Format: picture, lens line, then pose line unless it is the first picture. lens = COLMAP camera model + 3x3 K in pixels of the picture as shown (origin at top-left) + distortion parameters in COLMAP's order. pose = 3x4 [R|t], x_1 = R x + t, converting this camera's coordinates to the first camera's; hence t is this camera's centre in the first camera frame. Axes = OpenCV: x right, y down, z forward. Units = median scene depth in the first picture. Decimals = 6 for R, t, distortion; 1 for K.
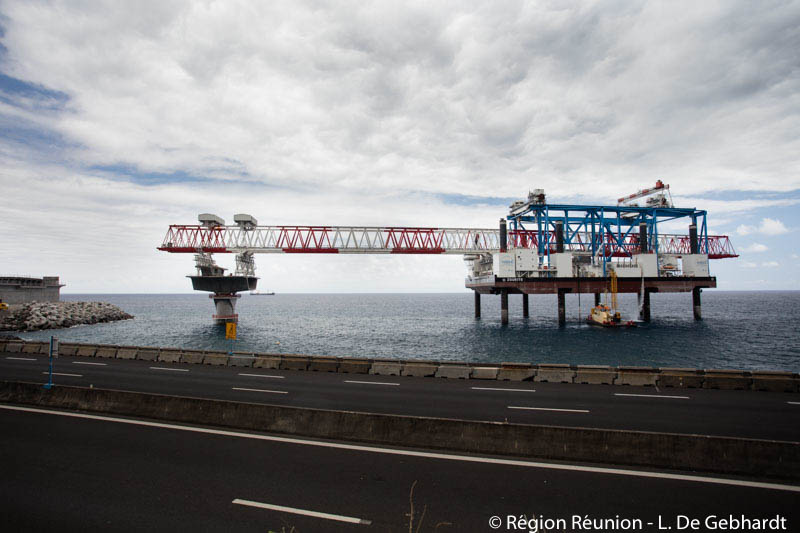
lens RADIAL K [[385.0, 0, 400.0], [0, 385.0, 266.5], [0, 0, 1]] dist [-0.059883, 0.021067]
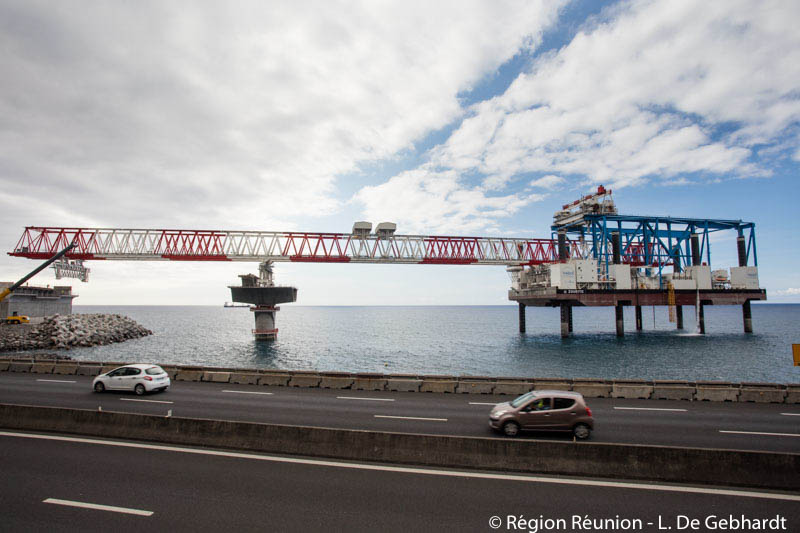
lens RADIAL K [[399.0, 0, 400.0], [0, 399.0, 266.5], [0, 0, 1]] dist [-0.039837, 0.000585]
pose [[0.998437, 0.007357, 0.055405, -0.188389], [-0.006087, 0.999716, -0.023048, -0.003618], [-0.055559, 0.022675, 0.998198, 0.021811]]
